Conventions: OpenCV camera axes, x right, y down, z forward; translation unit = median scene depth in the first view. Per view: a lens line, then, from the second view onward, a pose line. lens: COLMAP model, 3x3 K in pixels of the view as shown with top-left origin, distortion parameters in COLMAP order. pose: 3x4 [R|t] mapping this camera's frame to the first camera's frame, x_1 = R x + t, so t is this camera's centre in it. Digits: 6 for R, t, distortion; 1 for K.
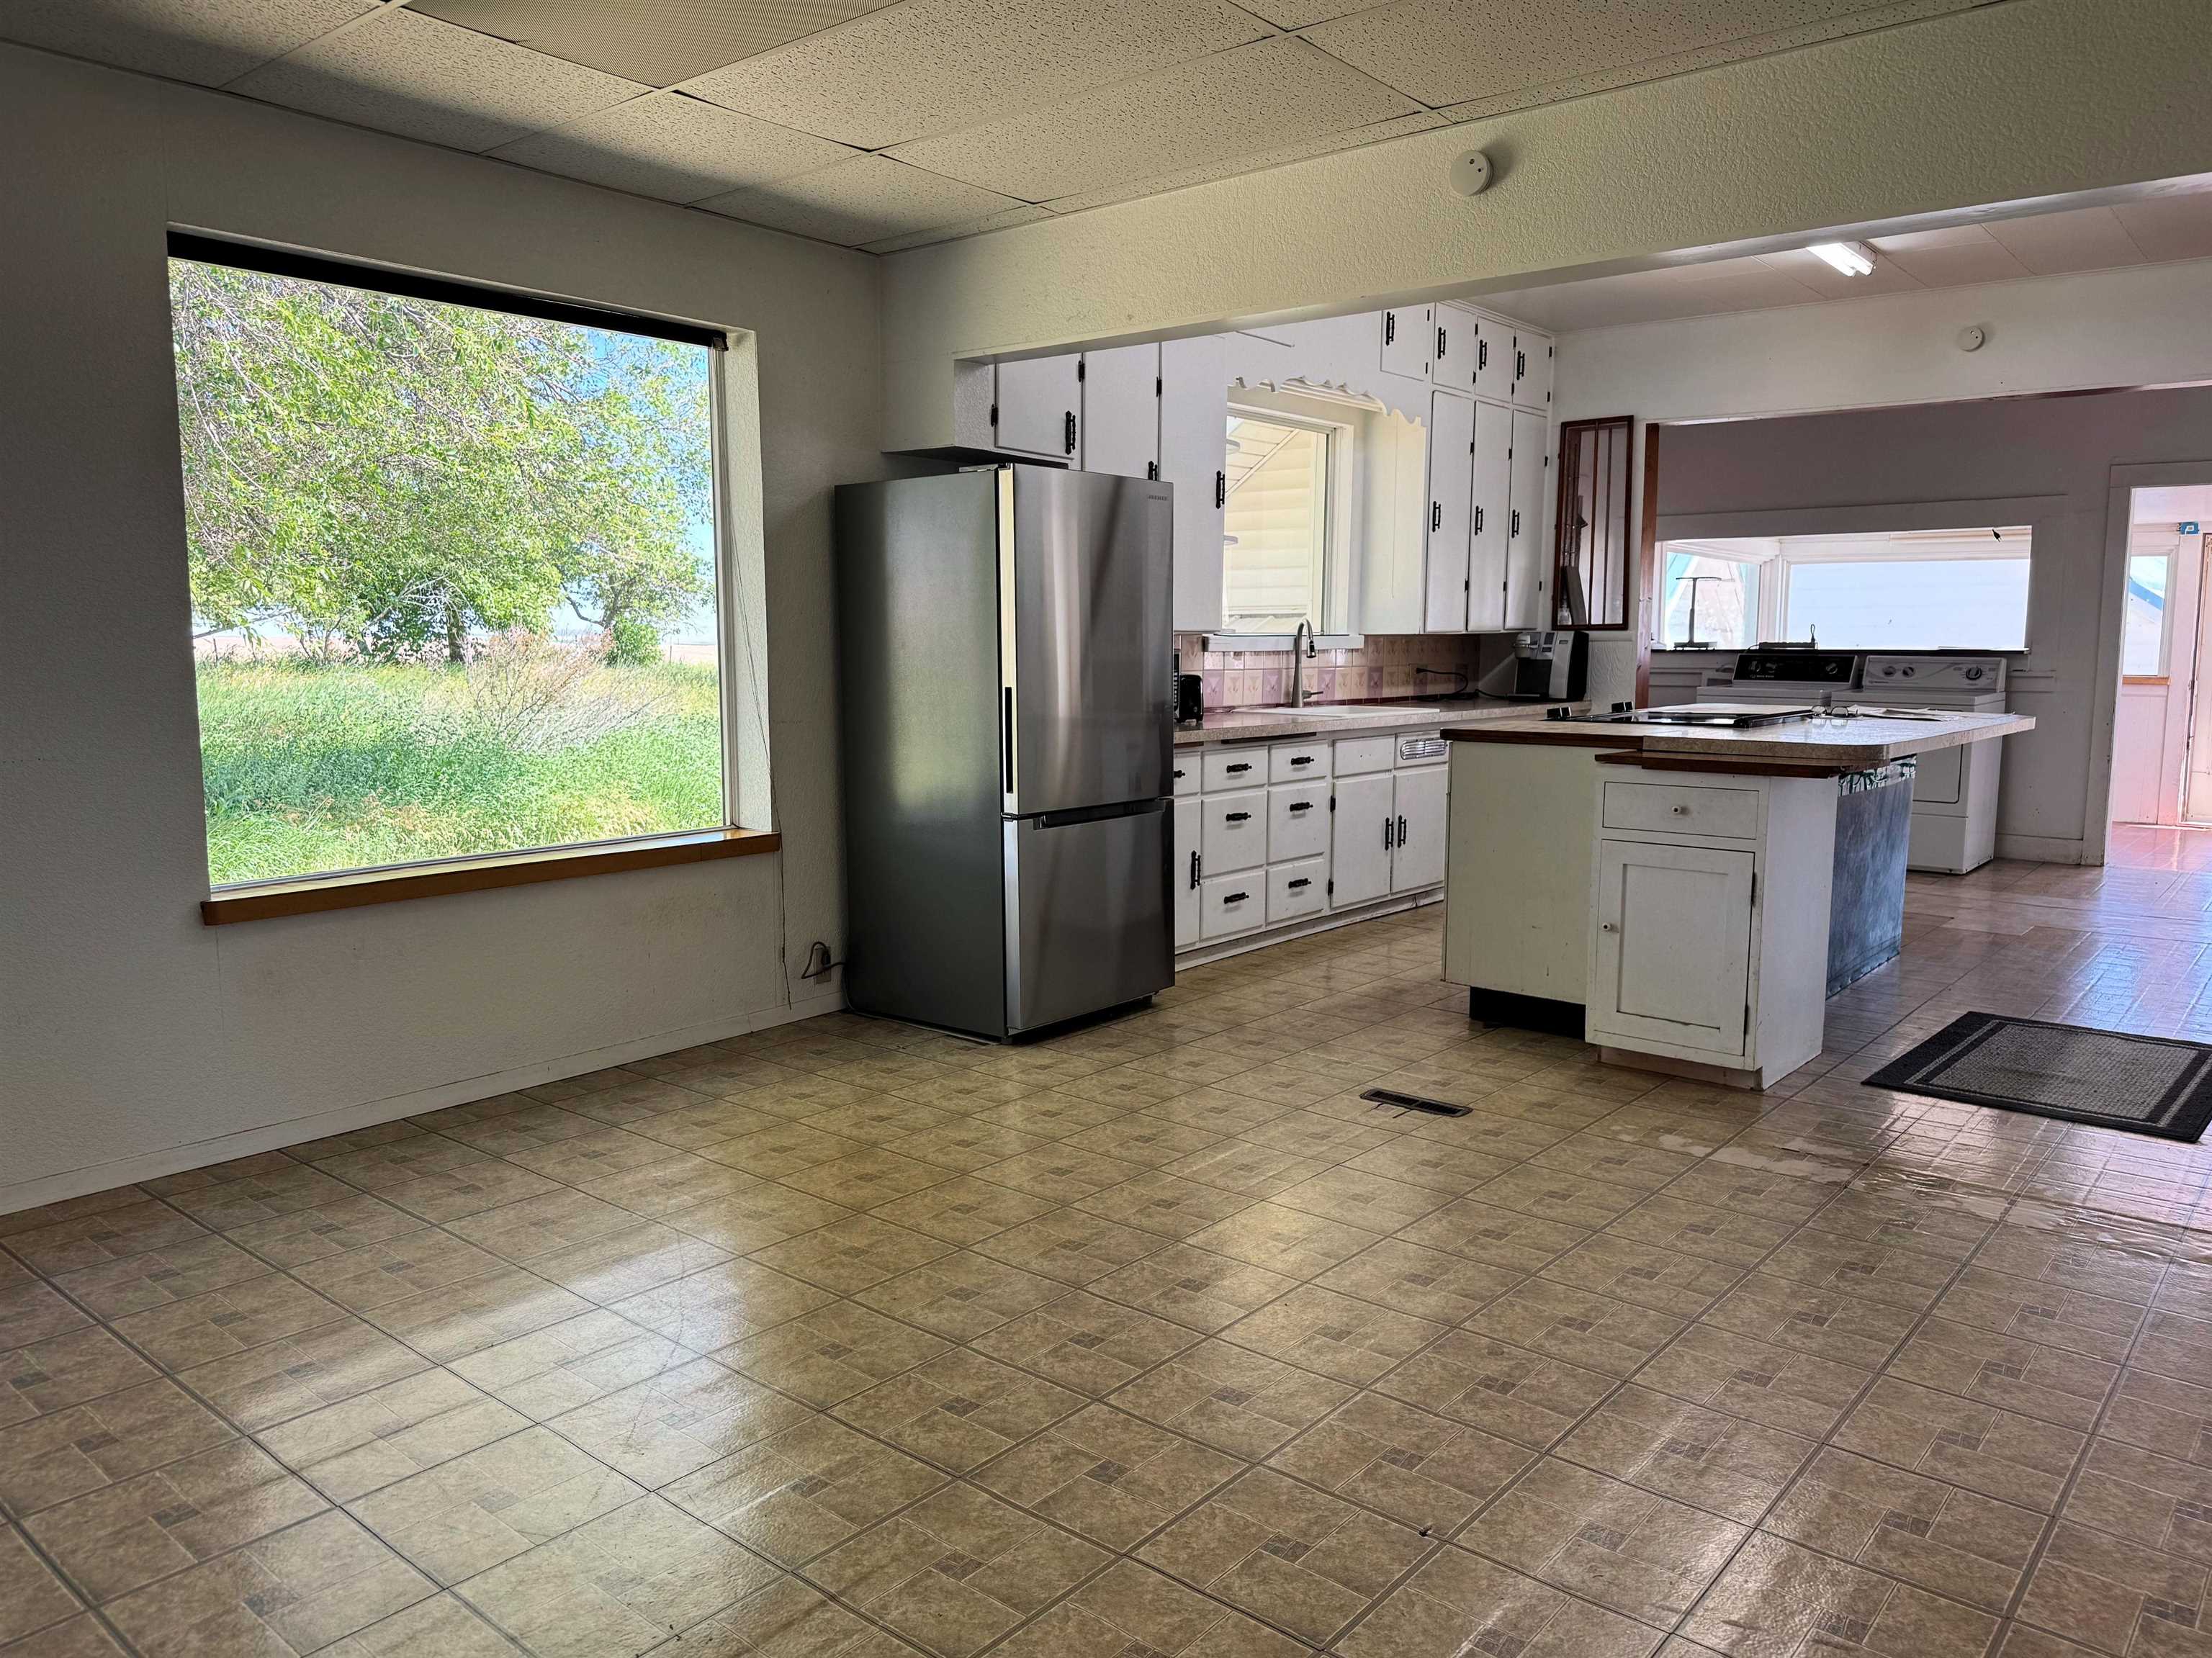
lens RADIAL K [[1557.4, 0, 1106.8], [0, 1557.4, 840.1], [0, 0, 1]] dist [0.002674, -0.000111]
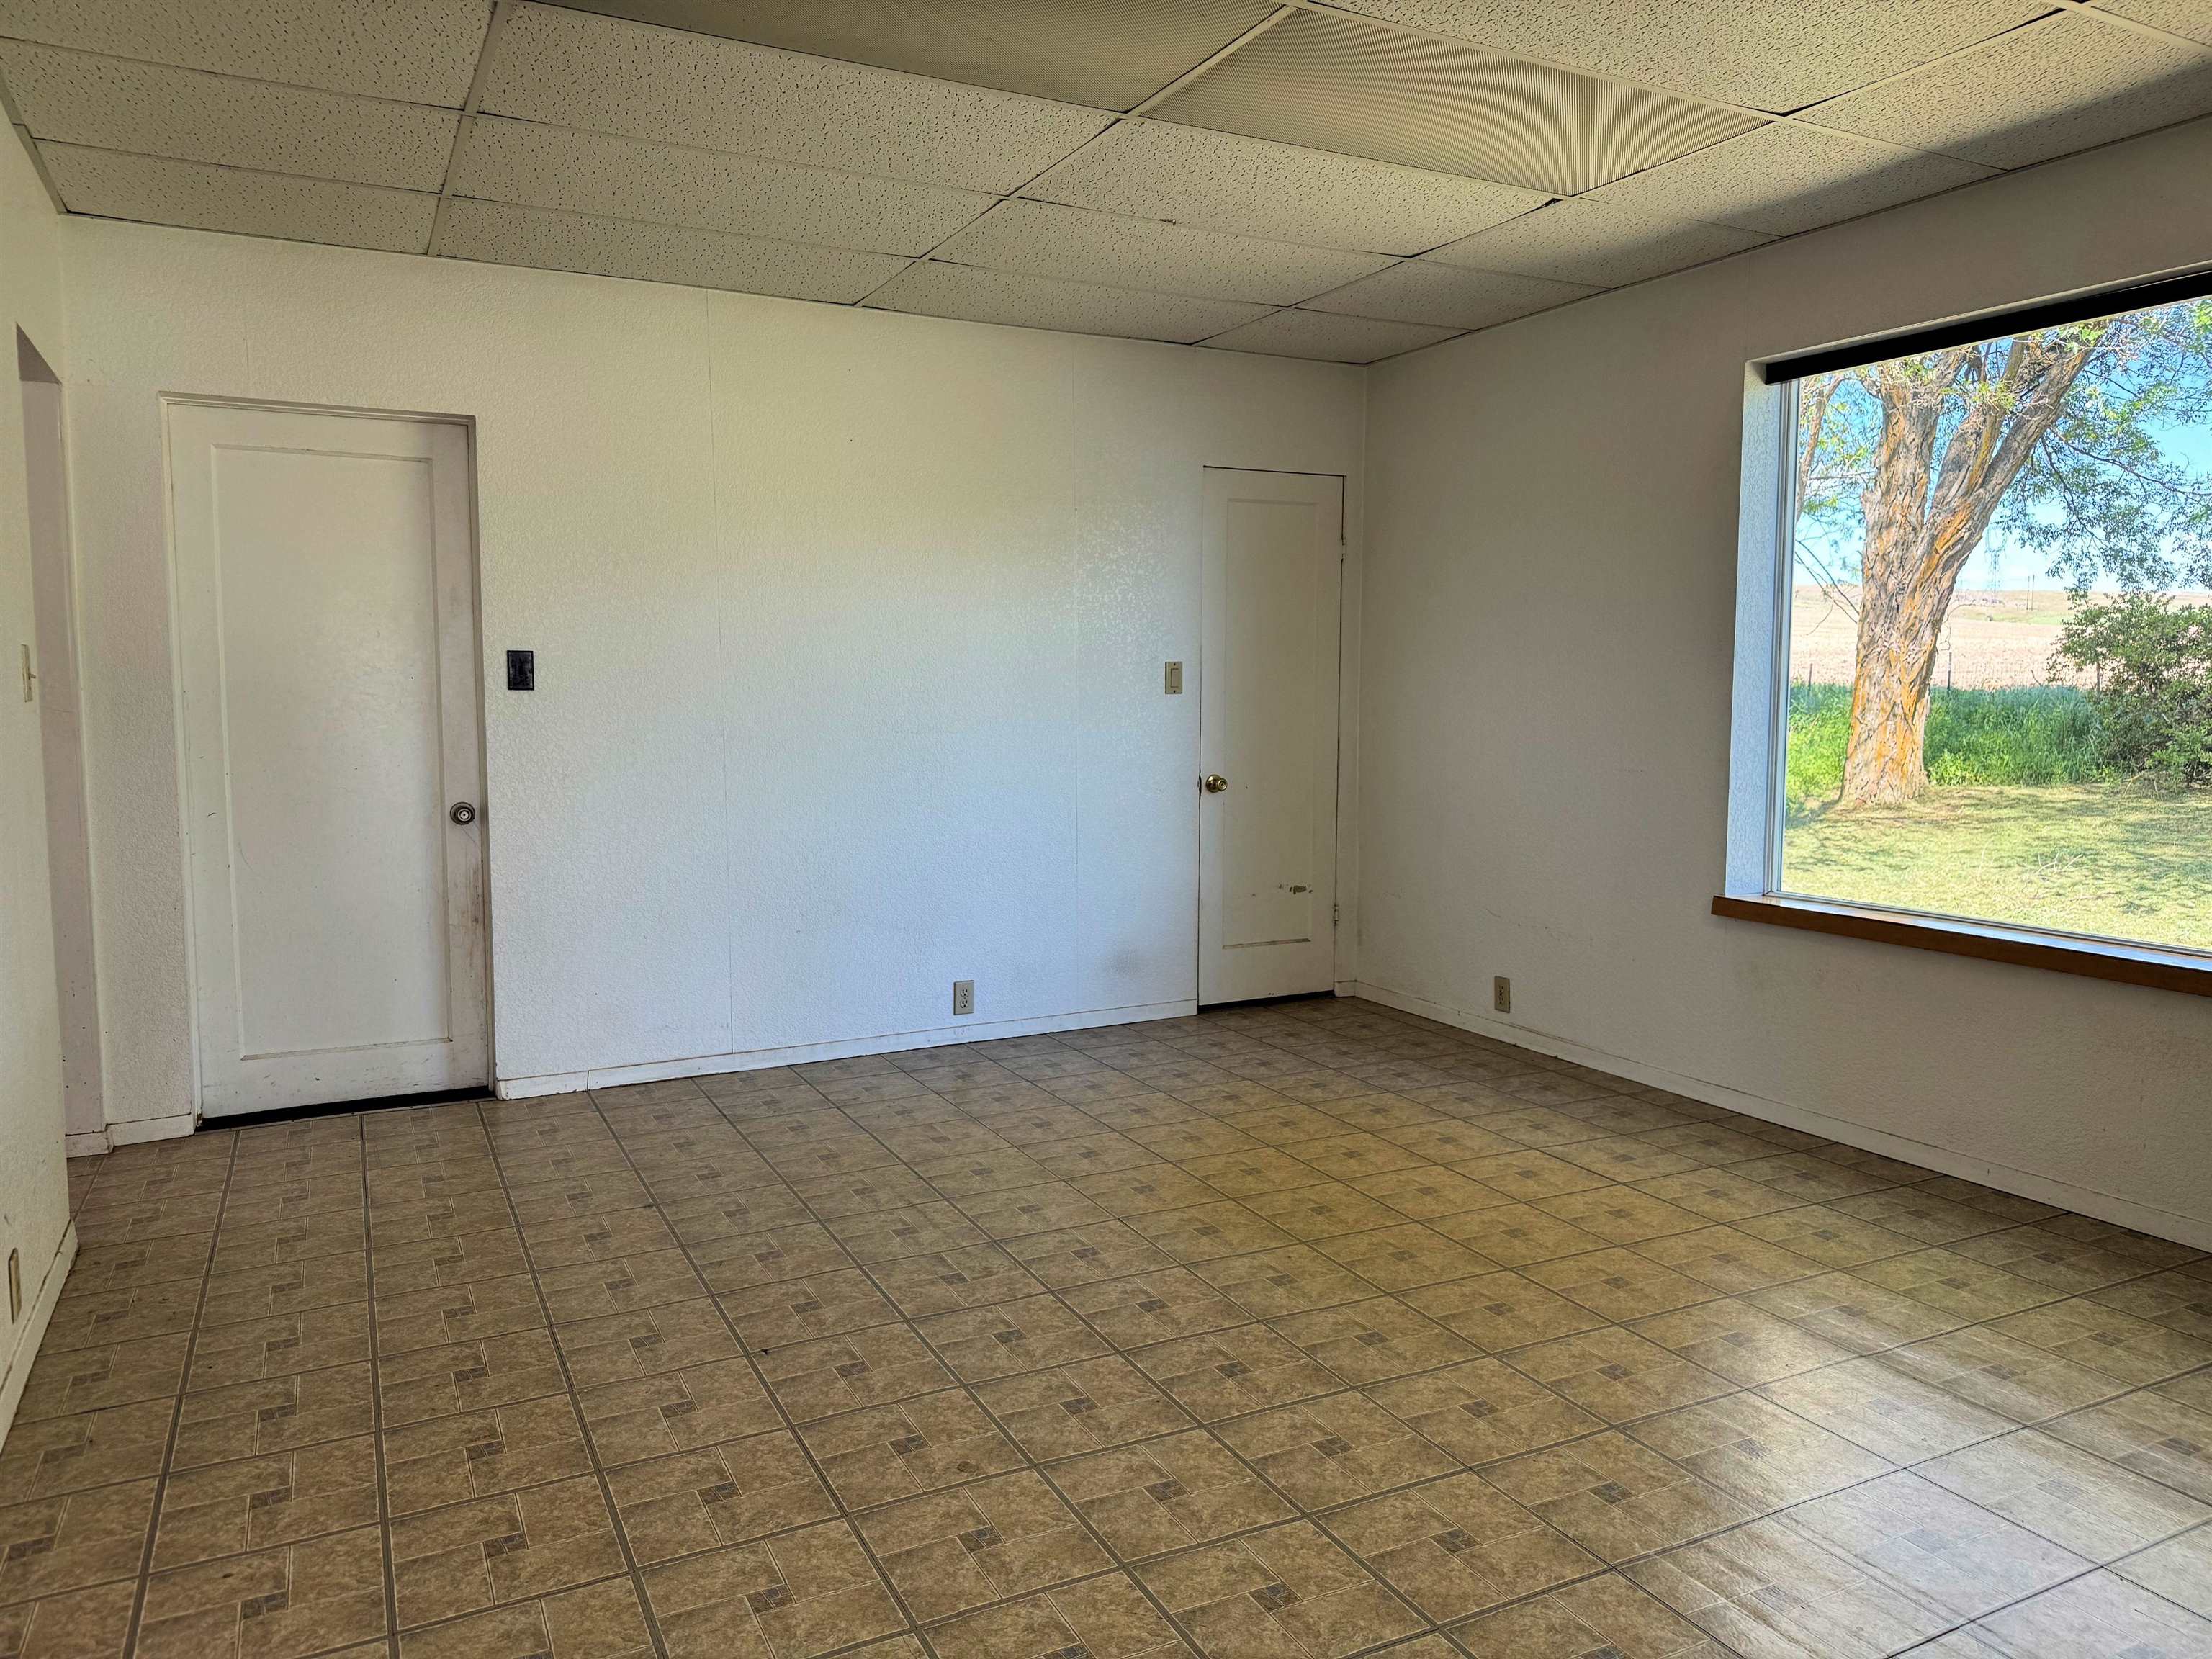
lens RADIAL K [[1557.5, 0, 1107.6], [0, 1557.5, 818.2], [0, 0, 1]] dist [0.002674, -0.000111]
pose [[-0.390786, 0.082171, -0.916807, 0.721724], [-0.123236, 0.982370, 0.140577, -0.129487], [0.912195, 0.167919, -0.373770, 0.953580]]
